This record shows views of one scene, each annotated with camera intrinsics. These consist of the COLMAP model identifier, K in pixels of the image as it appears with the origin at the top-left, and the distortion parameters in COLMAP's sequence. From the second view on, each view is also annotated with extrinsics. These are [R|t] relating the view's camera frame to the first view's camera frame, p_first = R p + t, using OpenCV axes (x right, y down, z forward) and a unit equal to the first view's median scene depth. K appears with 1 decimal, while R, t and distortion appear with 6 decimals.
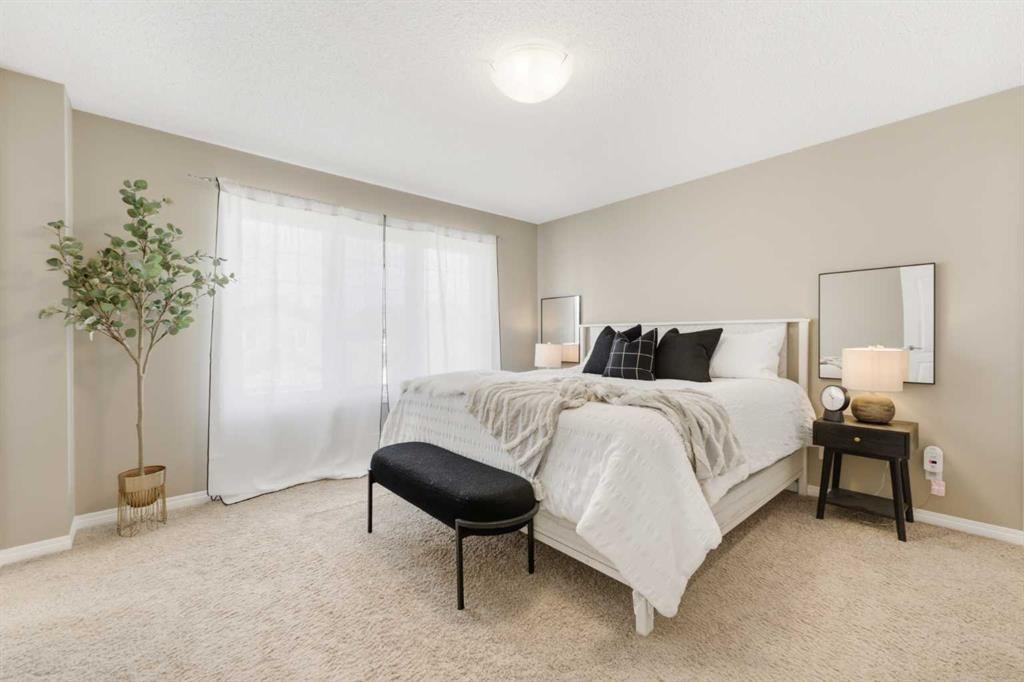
lens RADIAL K [[417.4, 0, 512.2], [0, 417.4, 343.5], [0, 0, 1]] dist [-0.002382, -0.000493]
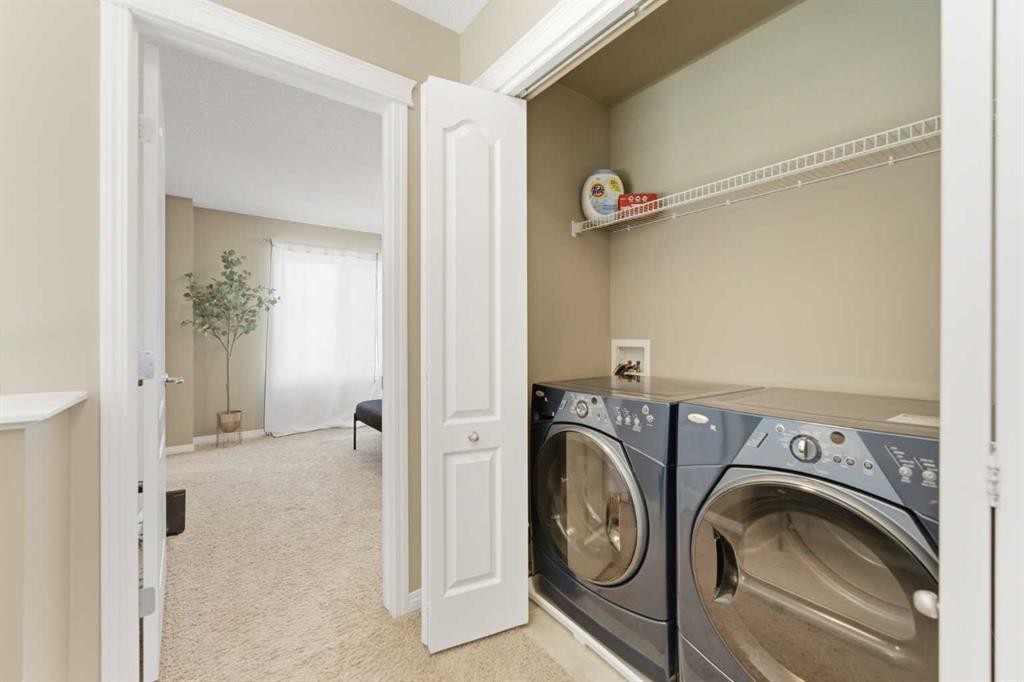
lens RADIAL K [[417.4, 0, 512.1], [0, 417.4, 337.0], [0, 0, 1]] dist [-0.002382, -0.000493]
pose [[0.996451, -0.002942, -0.084124, 0.435654], [0.001896, 0.999920, -0.012514, 0.014162], [0.084154, 0.012311, 0.996377, -0.638609]]
